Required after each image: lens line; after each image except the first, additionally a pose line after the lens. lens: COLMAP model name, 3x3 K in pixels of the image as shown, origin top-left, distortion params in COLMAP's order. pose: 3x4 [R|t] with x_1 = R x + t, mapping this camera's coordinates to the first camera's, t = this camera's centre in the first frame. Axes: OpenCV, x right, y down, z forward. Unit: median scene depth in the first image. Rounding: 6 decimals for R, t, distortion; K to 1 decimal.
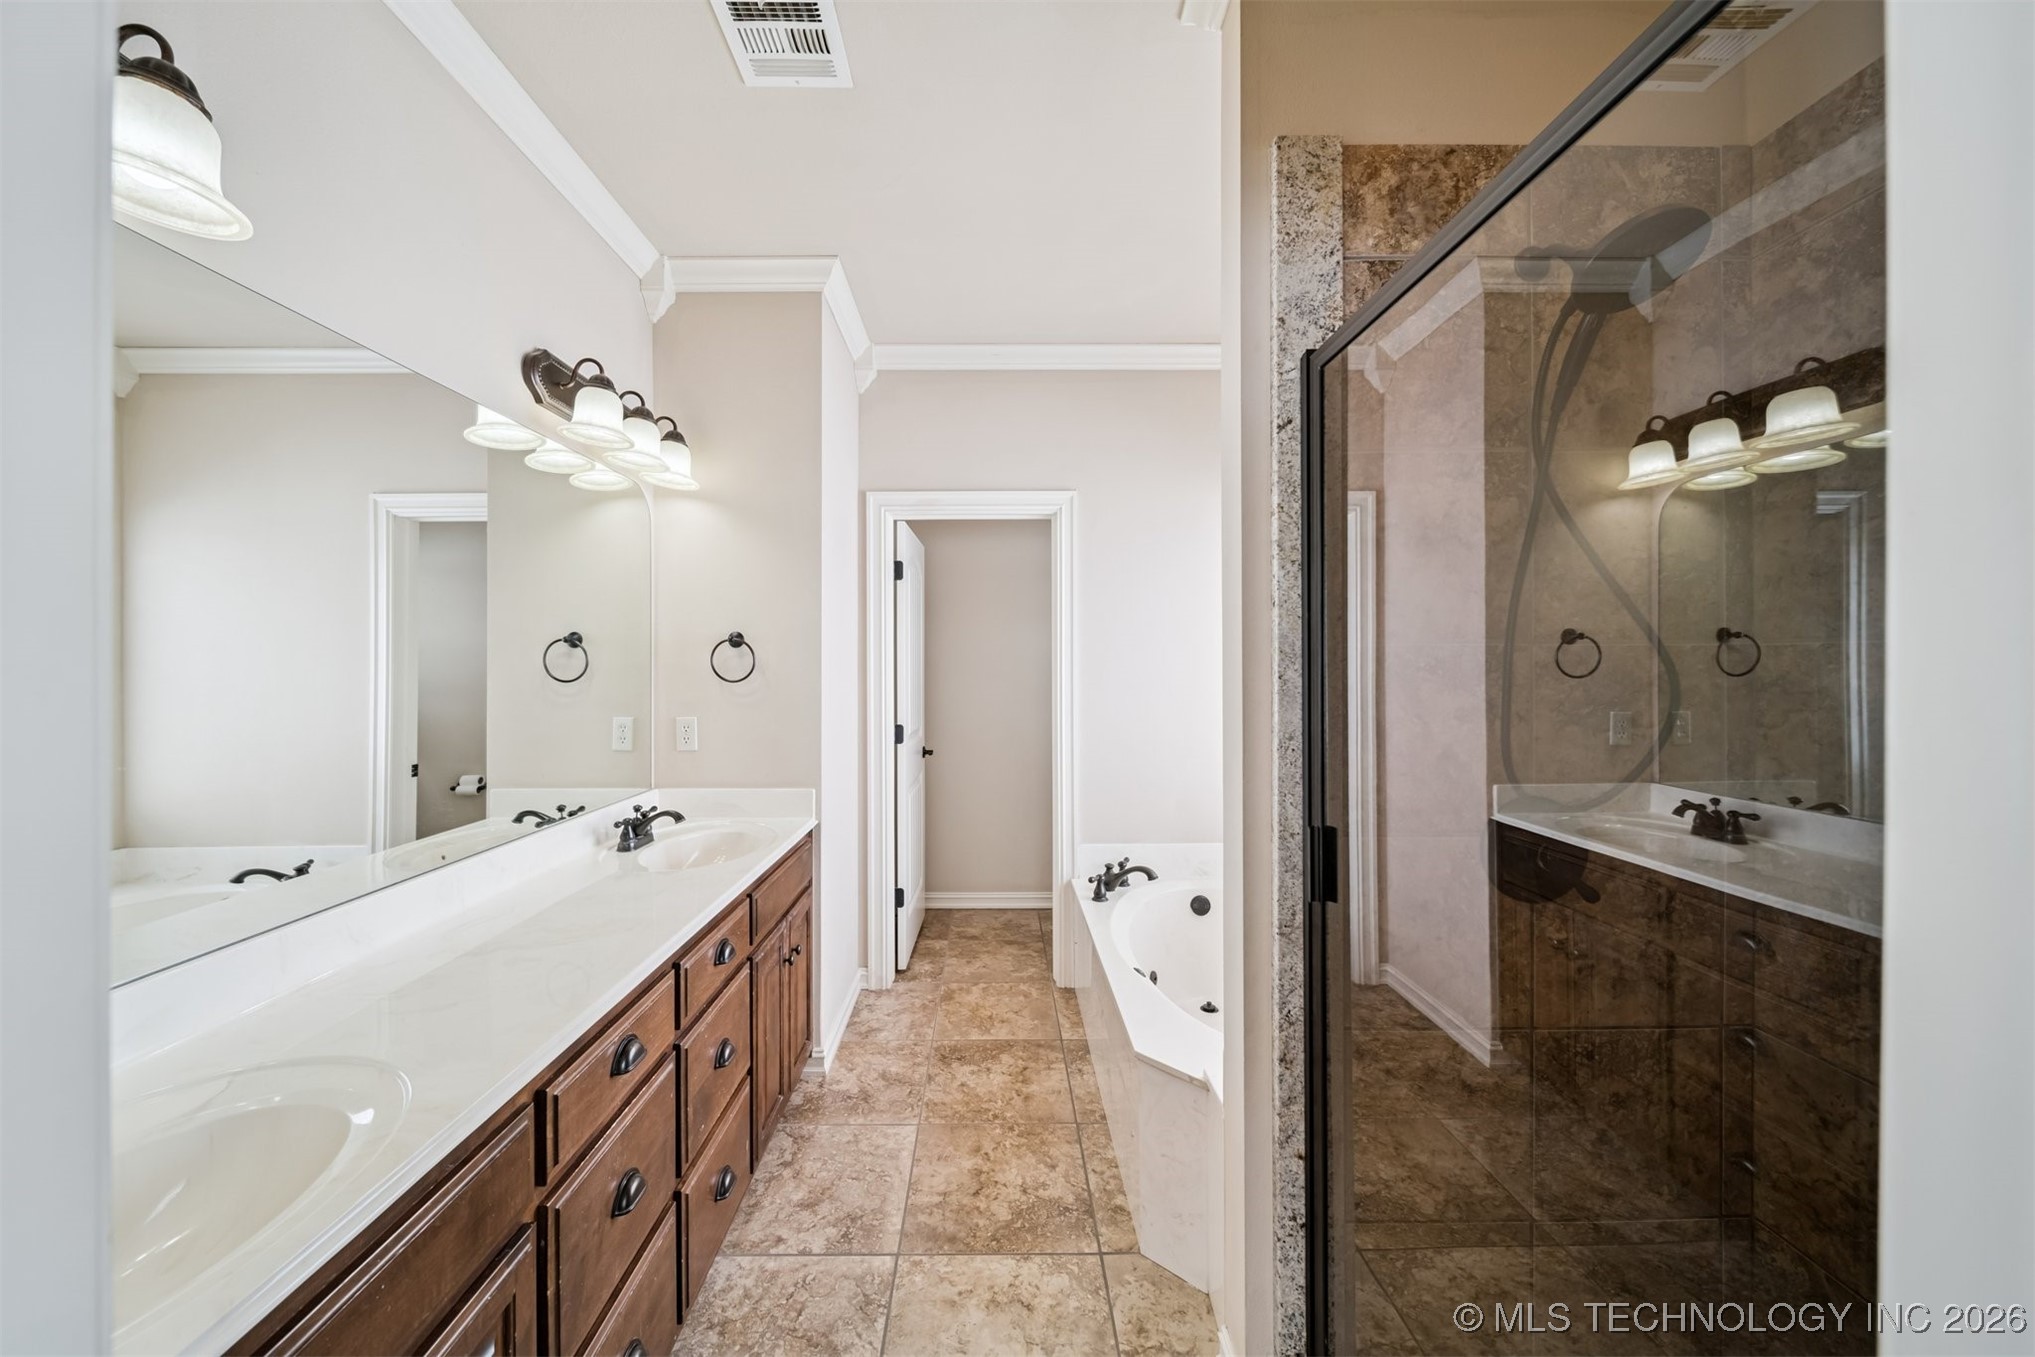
lens RADIAL K [[717.1, 0, 1006.5], [0, 717.1, 667.3], [0, 0, 1]] dist [0.002383, -0.001522]
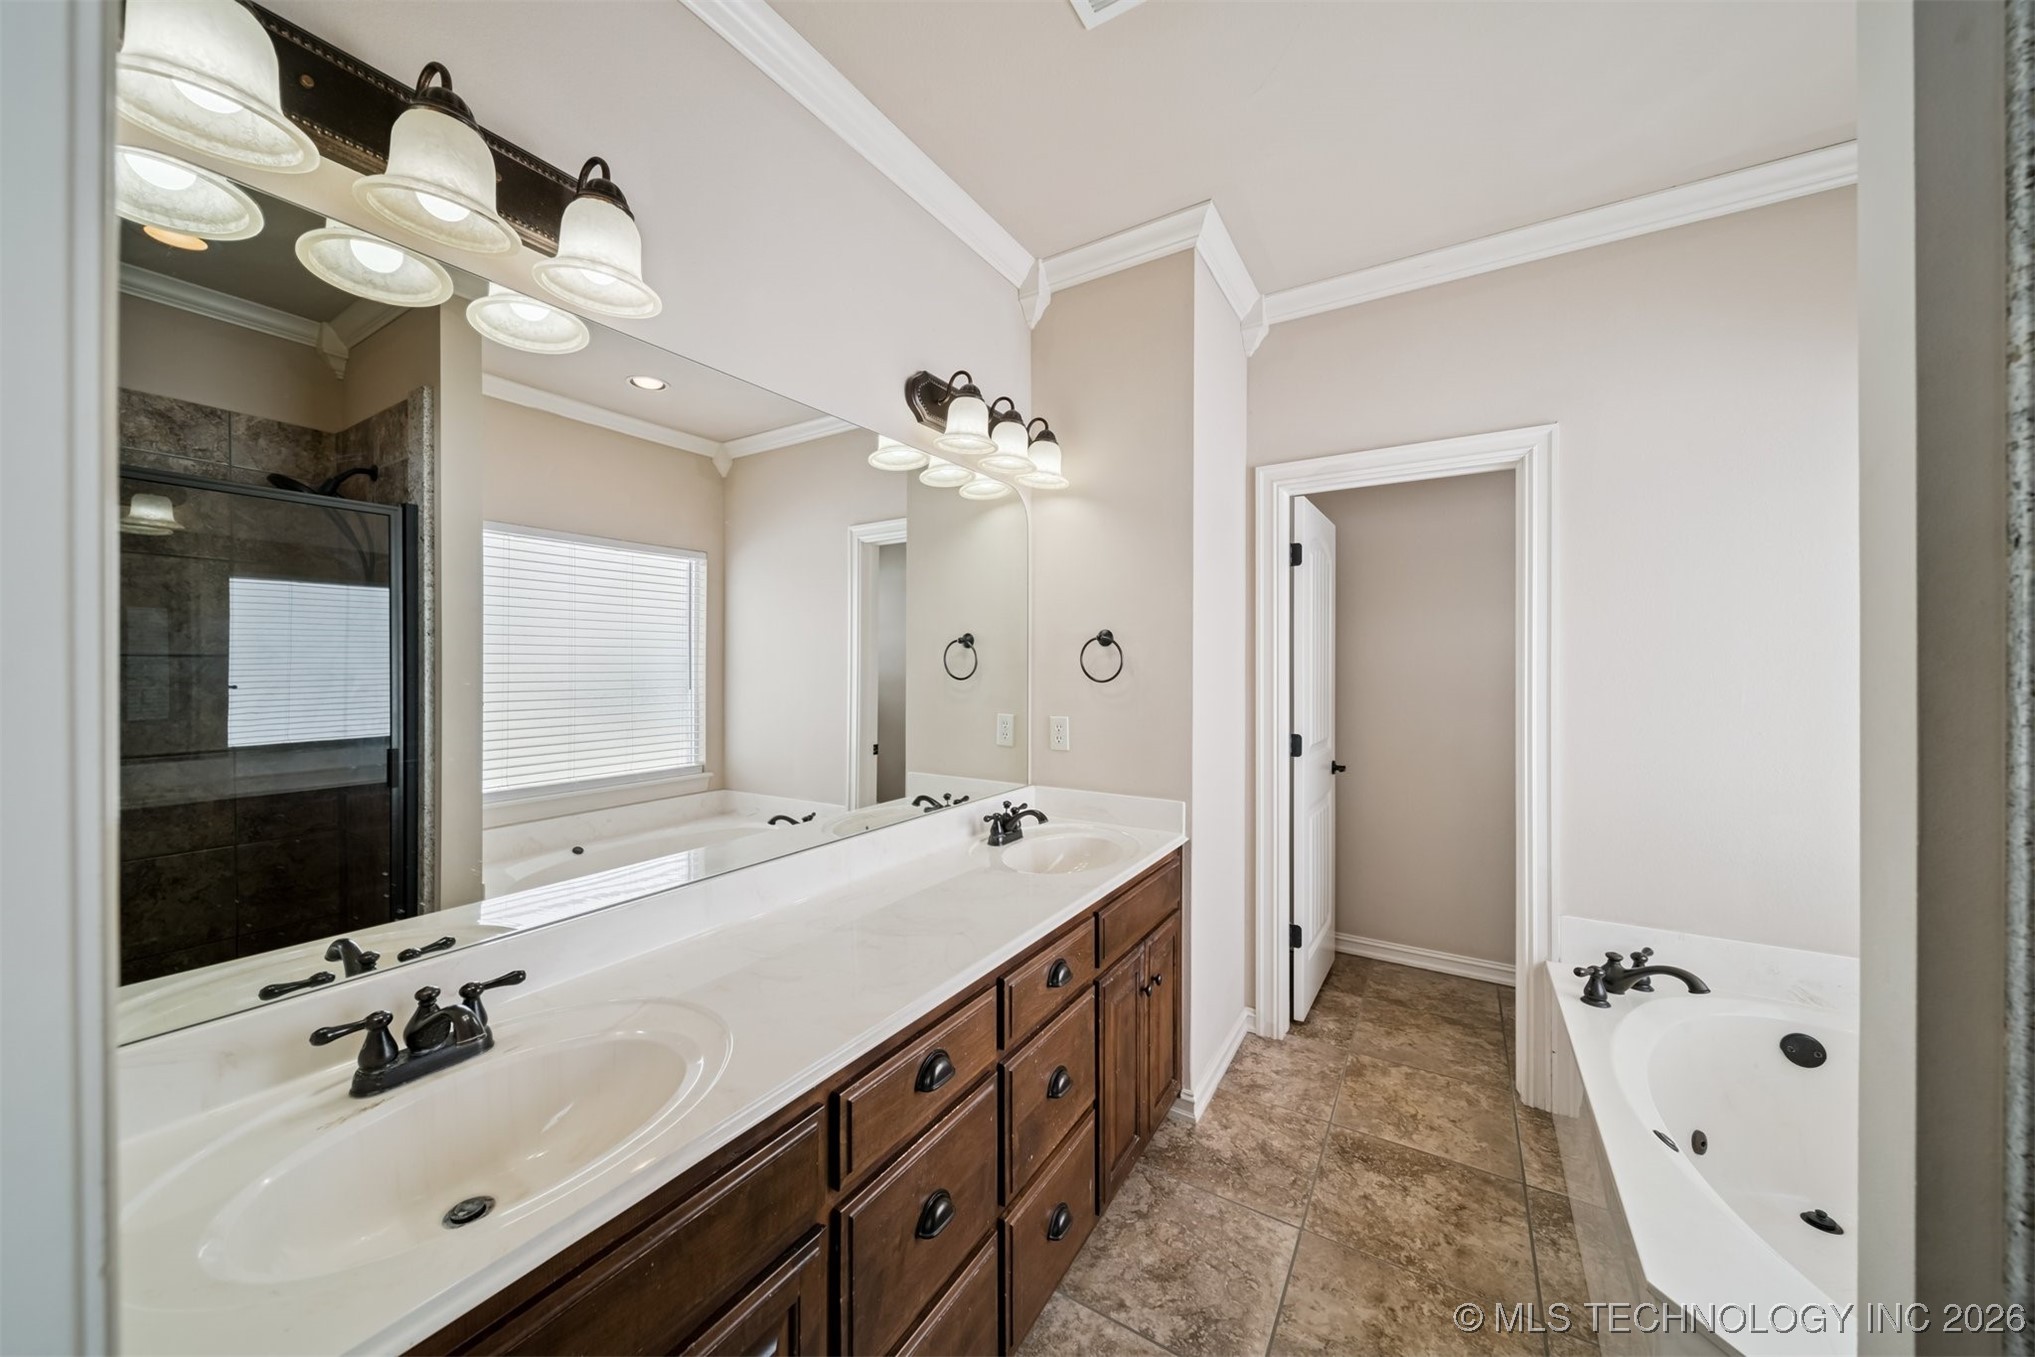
lens RADIAL K [[717.1, 0, 1004.7], [0, 717.1, 665.6], [0, 0, 1]] dist [0.002383, -0.001522]
pose [[0.837140, 0.004281, -0.546972, 0.037294], [-0.004648, 0.999989, 0.000714, -0.001510], [0.546969, 0.001944, 0.837151, 0.126801]]
